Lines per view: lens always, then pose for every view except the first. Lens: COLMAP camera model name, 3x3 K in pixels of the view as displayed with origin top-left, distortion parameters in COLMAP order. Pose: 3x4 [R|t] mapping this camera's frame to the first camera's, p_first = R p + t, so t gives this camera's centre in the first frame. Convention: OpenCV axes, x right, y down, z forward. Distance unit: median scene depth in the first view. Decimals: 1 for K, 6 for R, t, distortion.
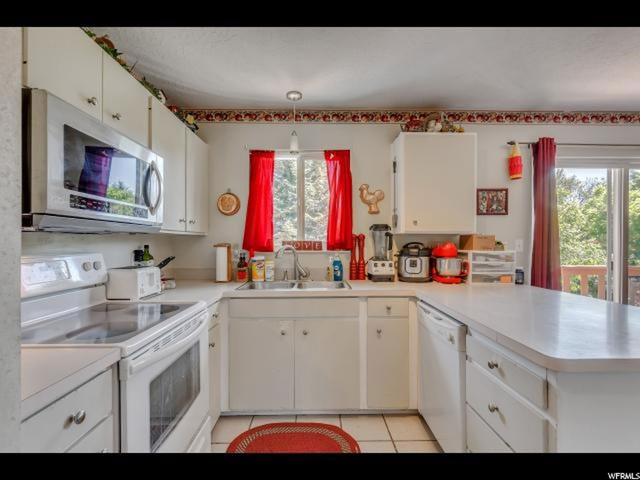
lens RADIAL K [[307.0, 0, 338.4], [0, 307.0, 247.1], [0, 0, 1]] dist [0.002265, 0.000163]
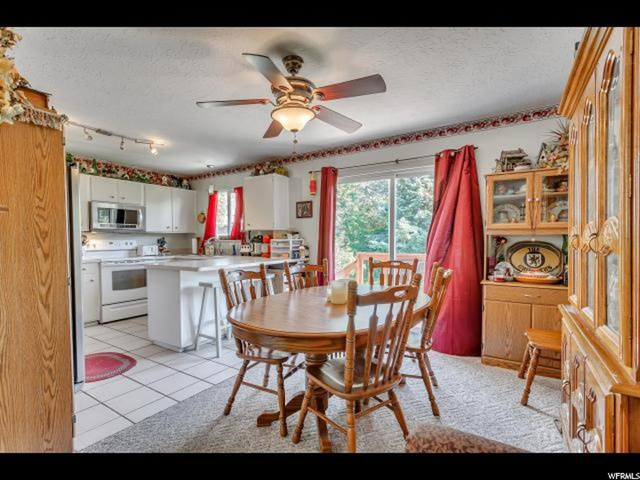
lens RADIAL K [[304.7, 0, 317.2], [0, 304.7, 243.5], [0, 0, 1]] dist [-0.000356, -0.000412]
pose [[0.829426, 0.003587, -0.558605, 1.492461], [-0.001908, 0.999992, 0.003588, 0.025913], [0.558613, -0.001910, 0.829426, -0.302889]]
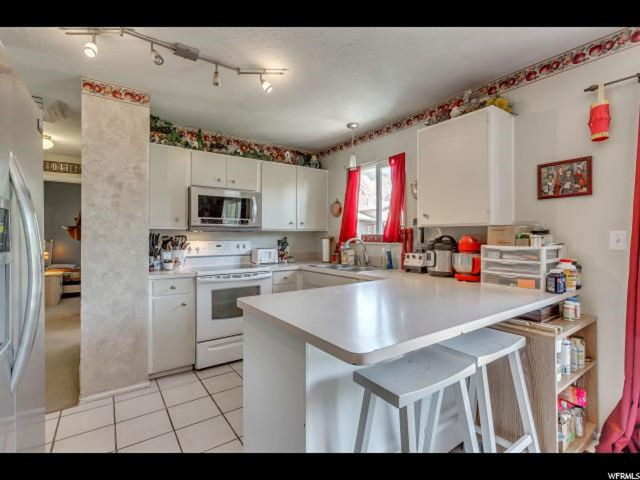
lens RADIAL K [[304.7, 0, 317.2], [0, 304.7, 243.5], [0, 0, 1]] dist [-0.000356, -0.000412]
pose [[0.557118, 0.020800, -0.830173, 0.793155], [-0.011627, 0.999784, 0.017247, -0.002642], [0.830352, 0.000044, 0.557239, 0.127495]]
